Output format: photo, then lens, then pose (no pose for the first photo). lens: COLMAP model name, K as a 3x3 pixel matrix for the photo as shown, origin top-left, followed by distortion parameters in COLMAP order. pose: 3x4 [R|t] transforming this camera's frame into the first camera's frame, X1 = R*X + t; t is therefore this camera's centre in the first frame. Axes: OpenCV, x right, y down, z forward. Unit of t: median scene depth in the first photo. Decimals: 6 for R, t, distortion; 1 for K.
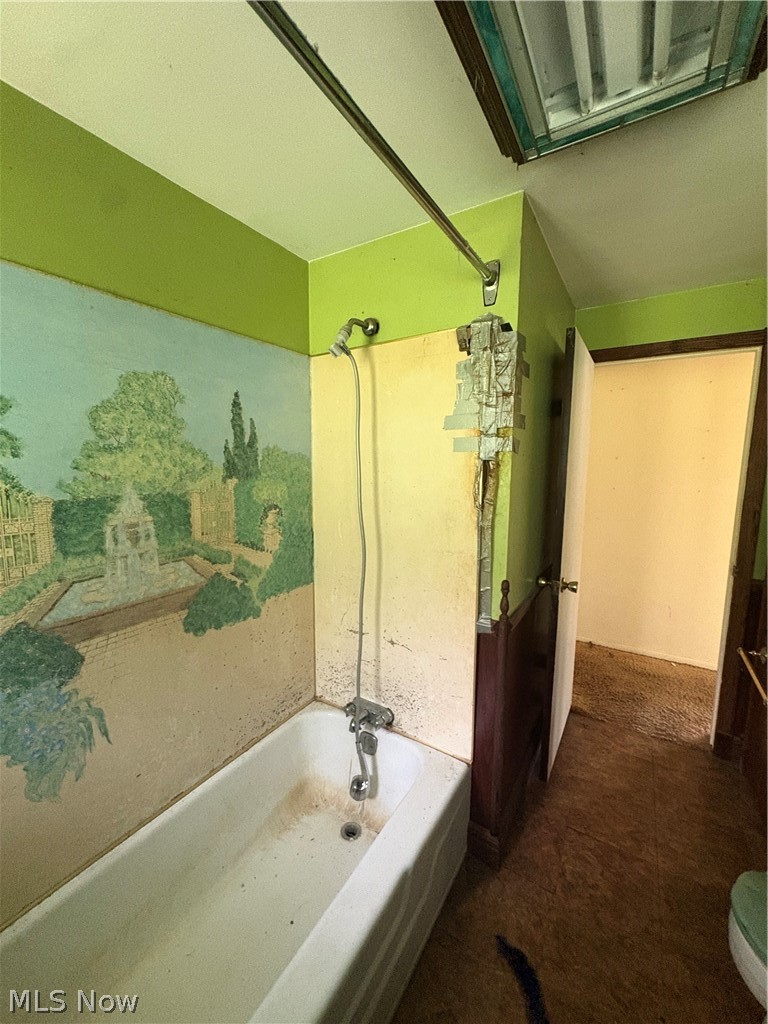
lens RADIAL K [[407.8, 0, 383.1], [0, 407.8, 511.1], [0, 0, 1]] dist [0.003188, 0.000470]
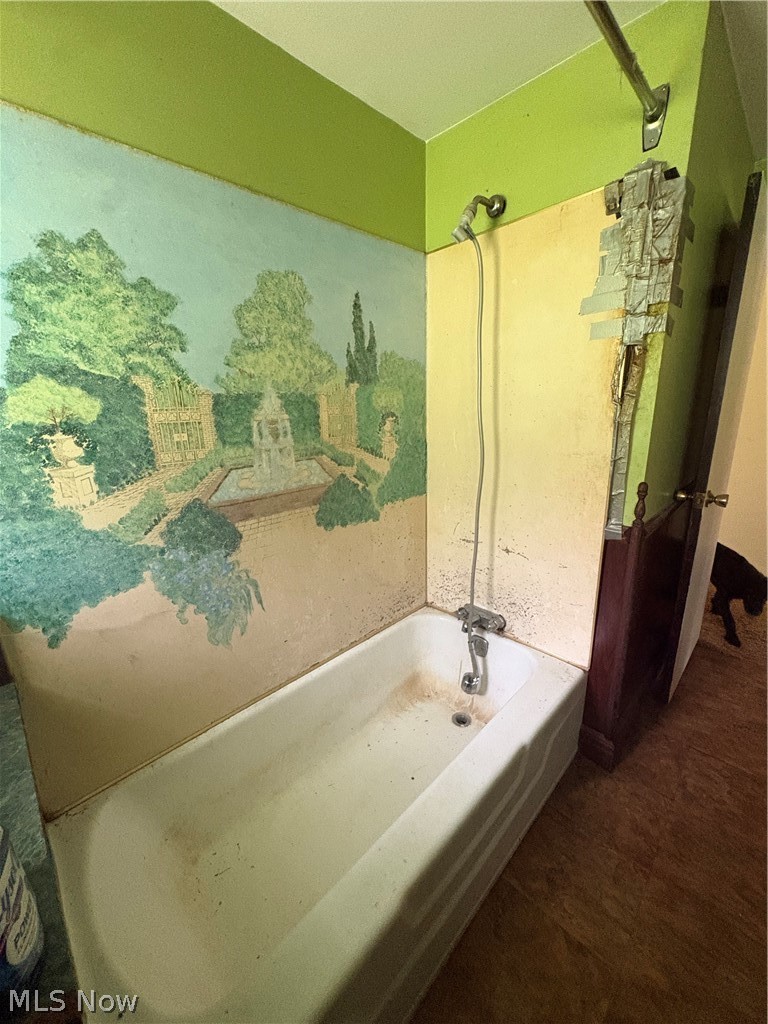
lens RADIAL K [[407.8, 0, 383.9], [0, 407.8, 511.7], [0, 0, 1]] dist [0.003188, 0.000470]
pose [[0.975607, 0.023364, -0.218279, -0.065084], [0.005849, 0.991201, 0.132237, 0.107939], [0.219448, -0.130288, 0.966885, -0.020904]]
